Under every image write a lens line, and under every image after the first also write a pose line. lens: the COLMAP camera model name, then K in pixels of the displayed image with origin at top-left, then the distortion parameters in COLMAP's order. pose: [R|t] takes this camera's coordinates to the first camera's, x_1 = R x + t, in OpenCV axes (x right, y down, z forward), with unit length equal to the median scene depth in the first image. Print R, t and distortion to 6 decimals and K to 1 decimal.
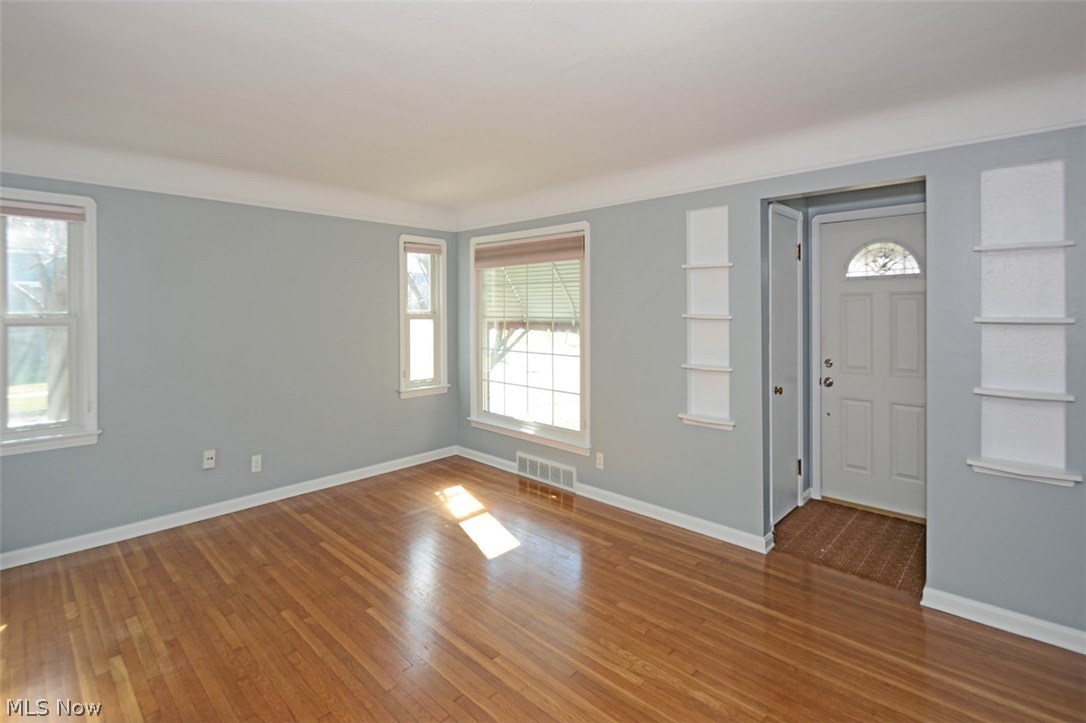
lens RADIAL K [[510.7, 0, 543.6], [0, 510.7, 313.8], [0, 0, 1]] dist [-0.002535, -0.000225]
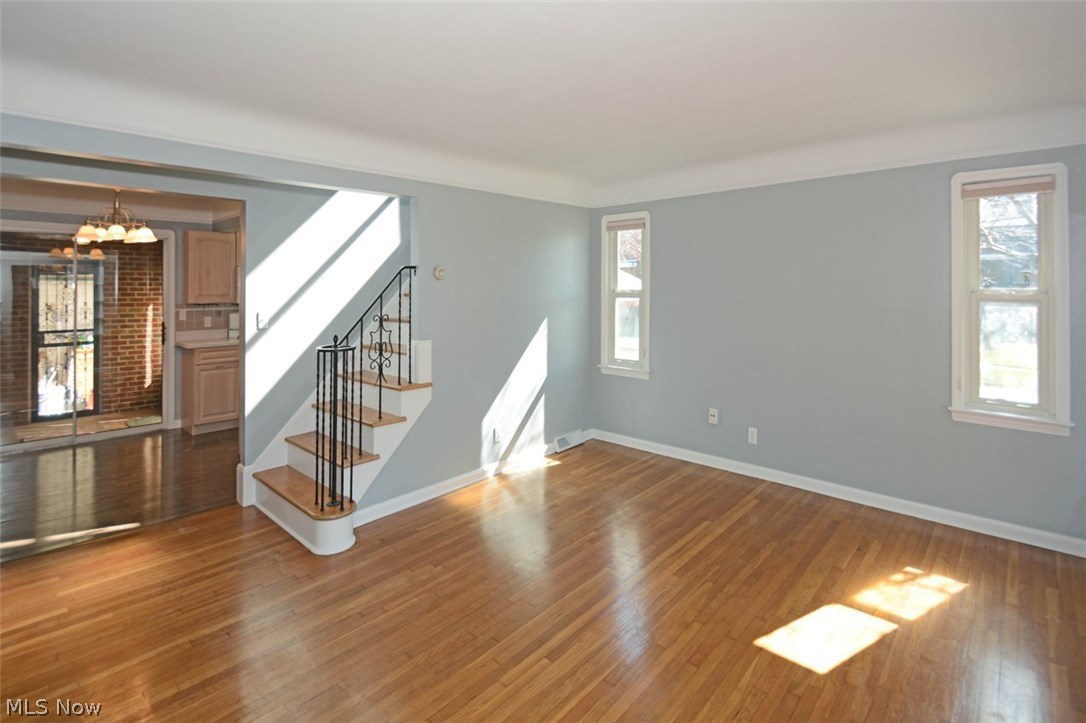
lens RADIAL K [[535.3, 0, 542.9], [0, 535.3, 268.6], [0, 0, 1]] dist [0.001477, -0.000151]
pose [[-0.012303, -0.033665, -0.999357, 0.538194], [-0.005847, 0.999418, -0.033595, -0.006095], [0.999907, 0.005430, -0.012493, 0.589494]]
